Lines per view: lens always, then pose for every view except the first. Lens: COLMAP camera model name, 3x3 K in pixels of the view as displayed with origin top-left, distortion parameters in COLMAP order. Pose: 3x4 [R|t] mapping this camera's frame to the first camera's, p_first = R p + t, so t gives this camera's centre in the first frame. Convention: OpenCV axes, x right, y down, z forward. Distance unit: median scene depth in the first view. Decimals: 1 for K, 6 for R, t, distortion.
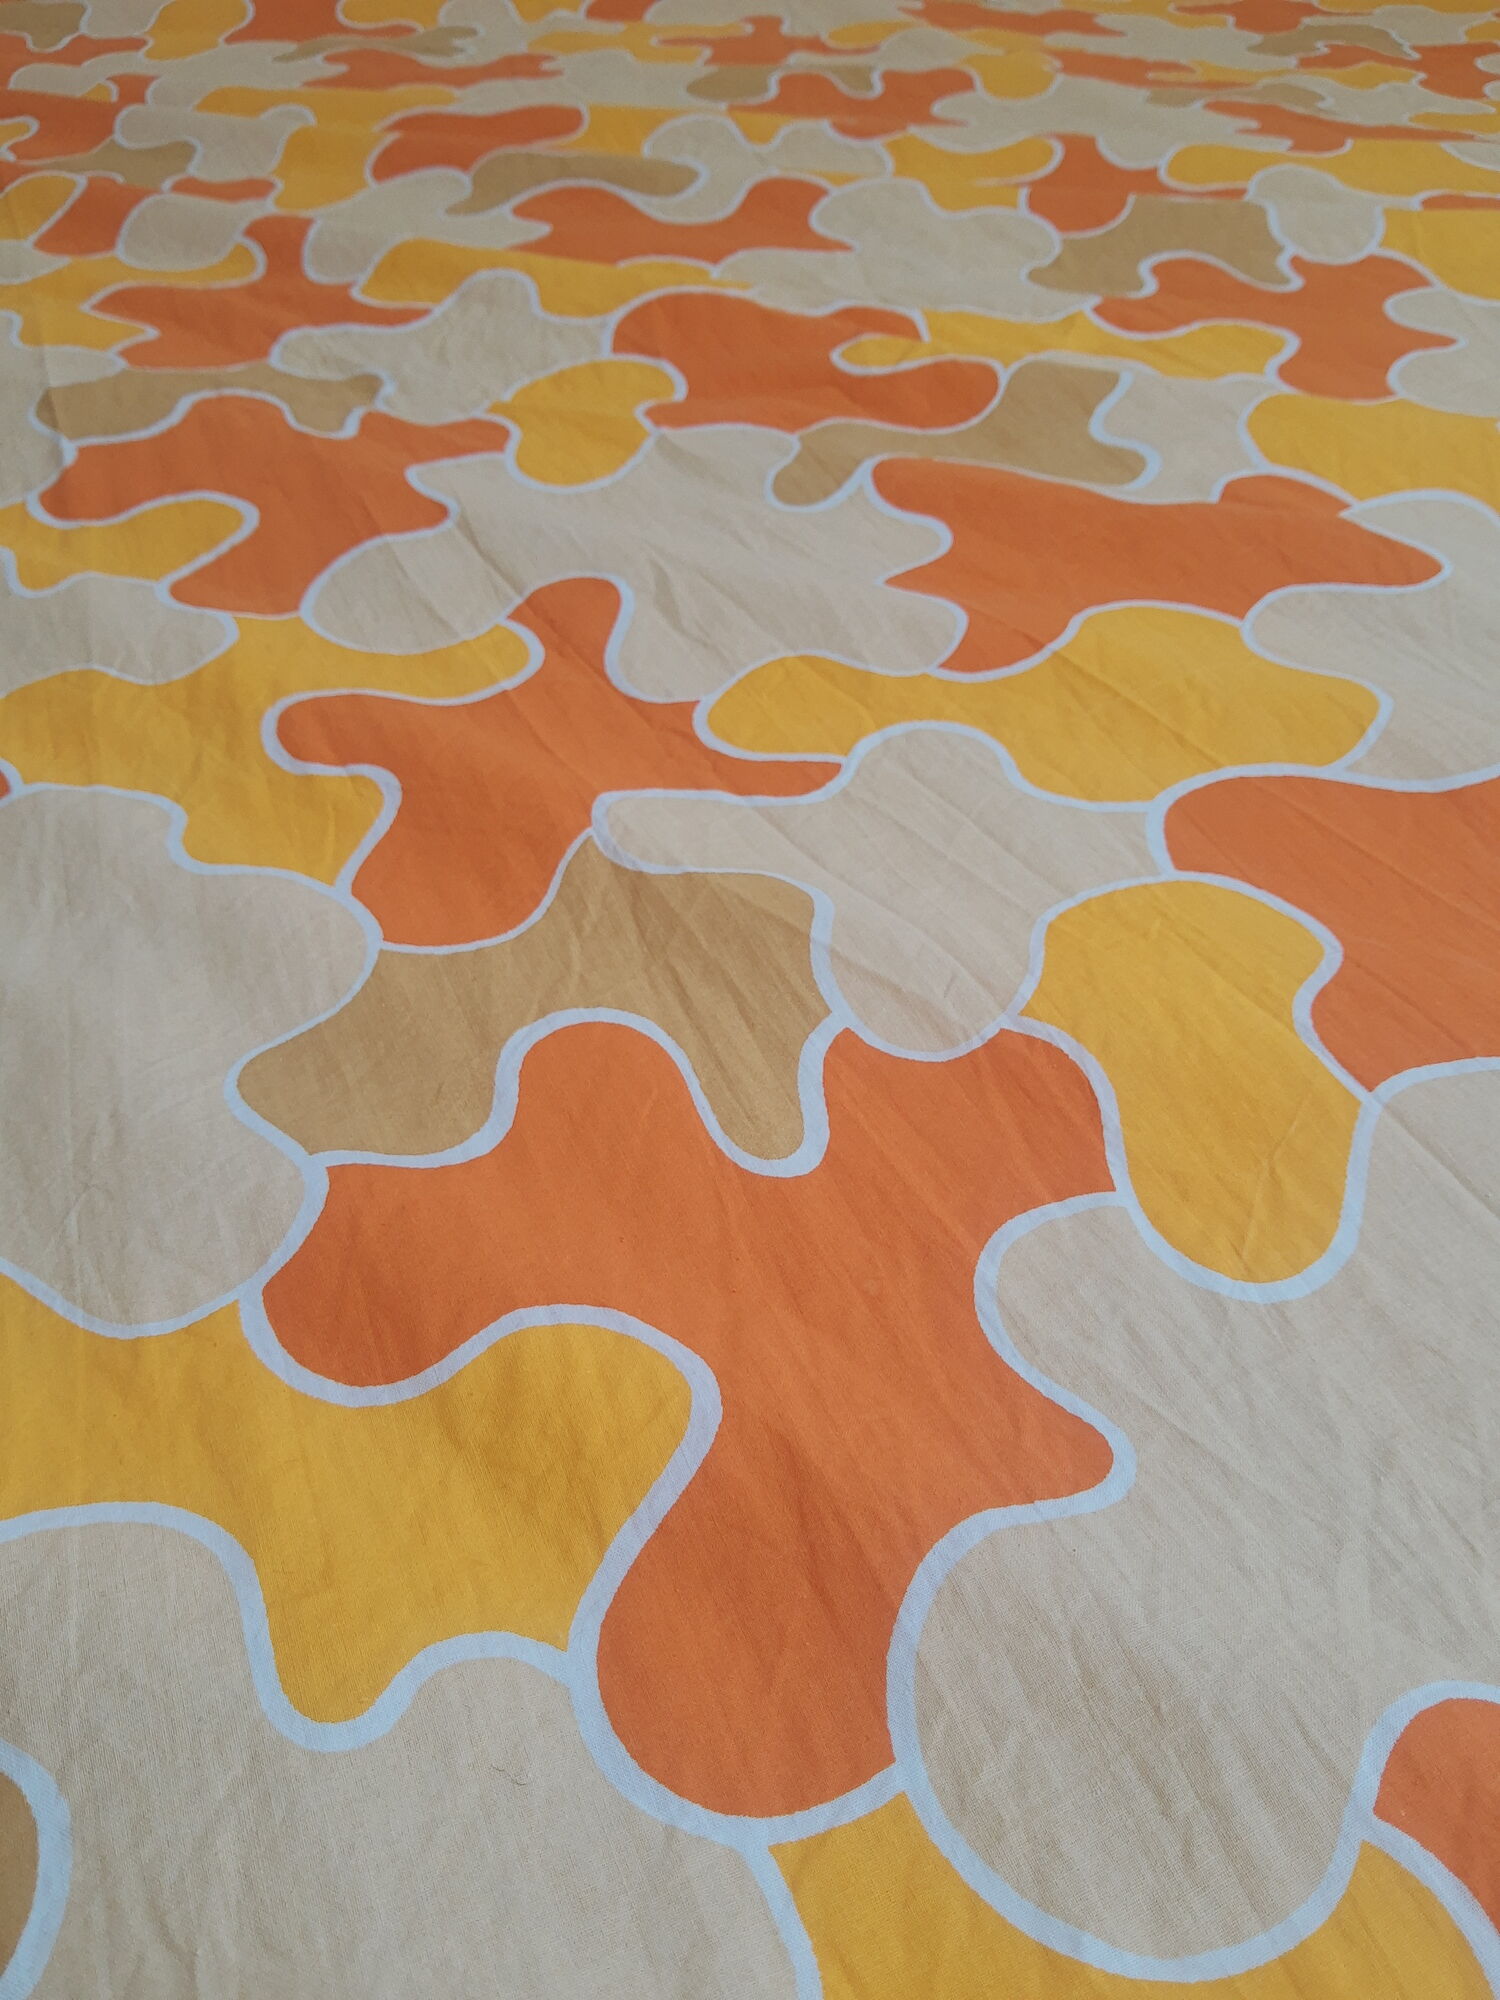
lens RADIAL K [[1607.0, 0, 750.0], [0, 1607.0, 1000.0], [0, 0, 1]] dist [-0.030773, -0.000594]
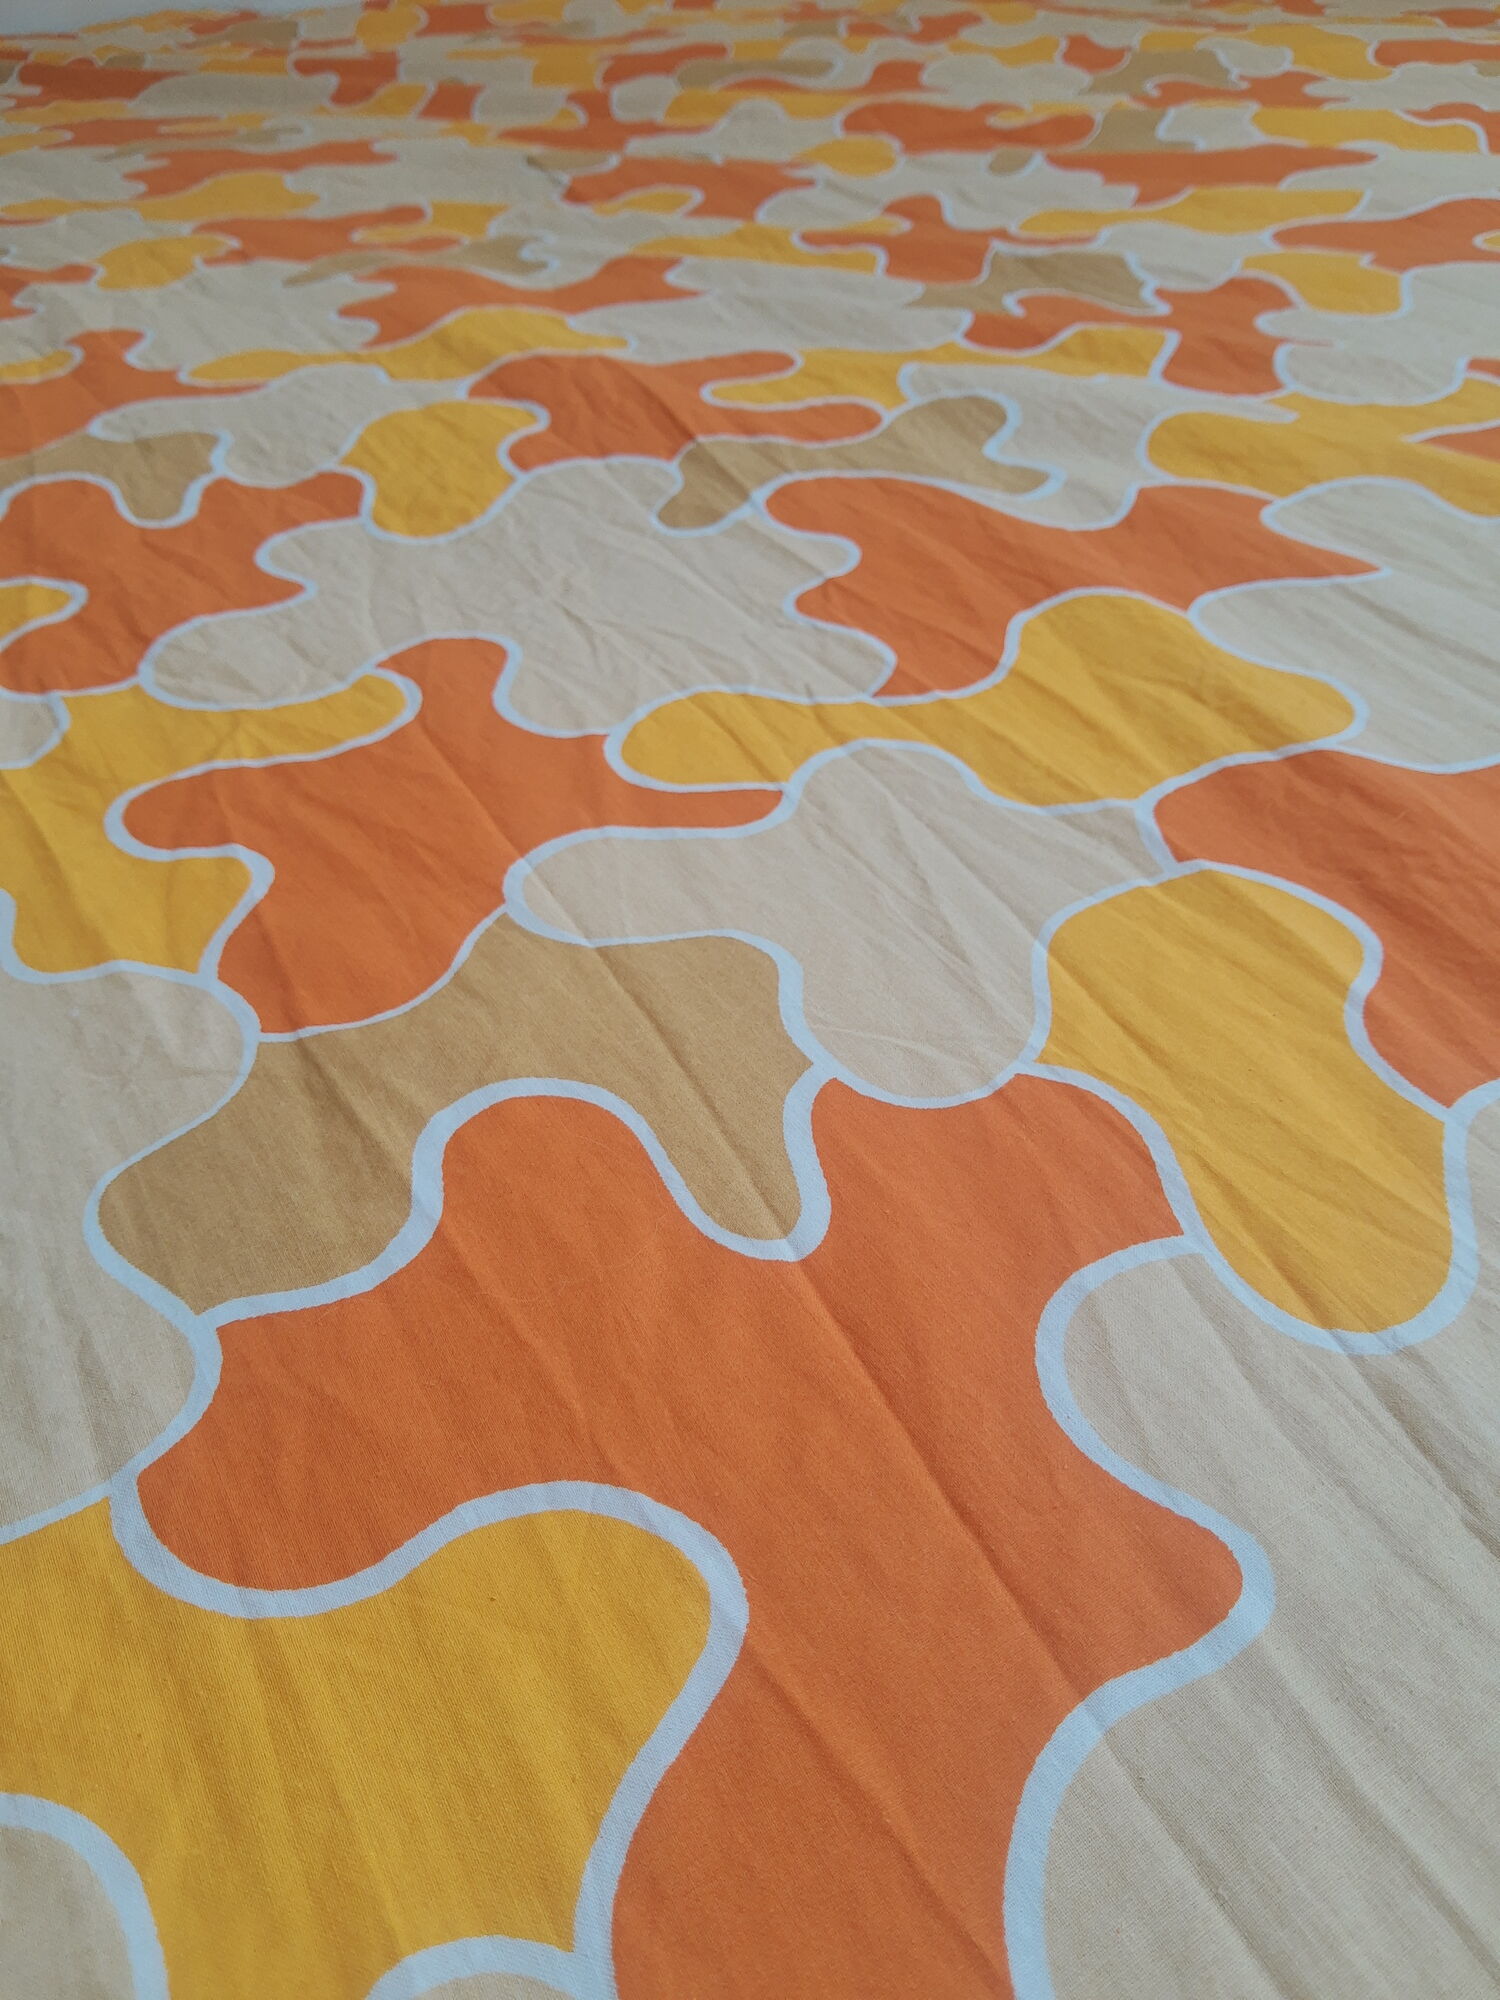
lens RADIAL K [[1607.0, 0, 750.0], [0, 1607.0, 1000.0], [0, 0, 1]] dist [-0.030773, -0.000594]
pose [[0.992801, -0.100435, 0.065262, -0.702712], [0.104205, 0.992910, -0.057189, 1.013311], [-0.059056, 0.063578, 0.996228, -0.995241]]
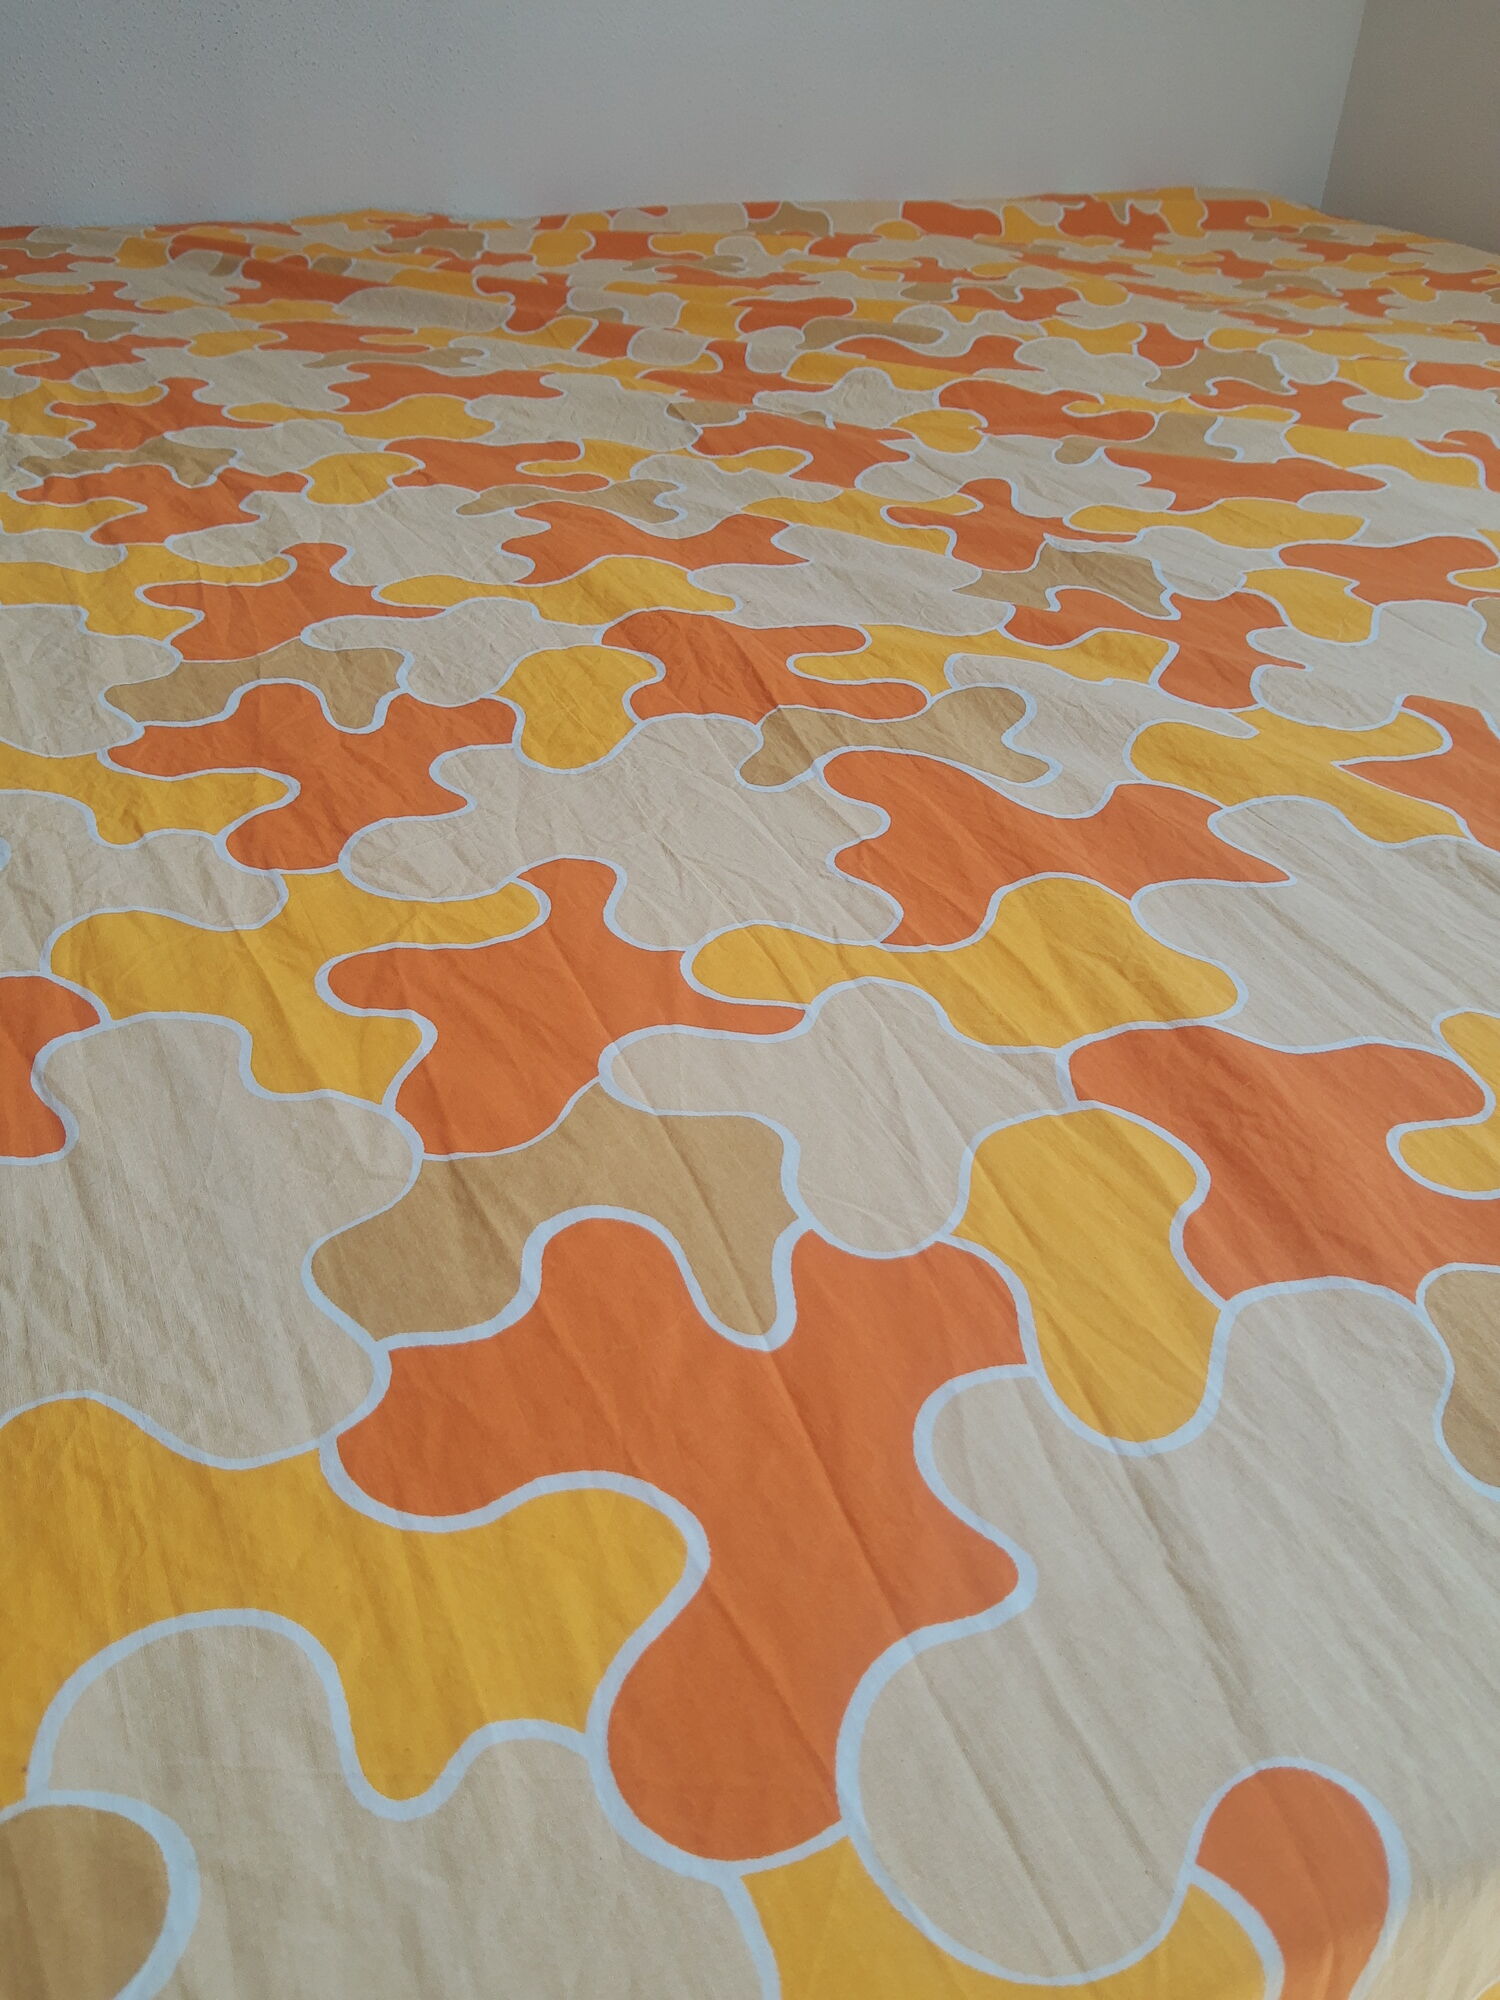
lens RADIAL K [[1567.6, 0, 750.0], [0, 1567.6, 1000.0], [0, 0, 1]] dist [0.056104, -0.242339]
pose [[0.999078, 0.014604, 0.040362, -0.706117], [-0.009218, 0.991400, -0.130542, 0.993231], [-0.041921, 0.130049, 0.990621, -1.368879]]
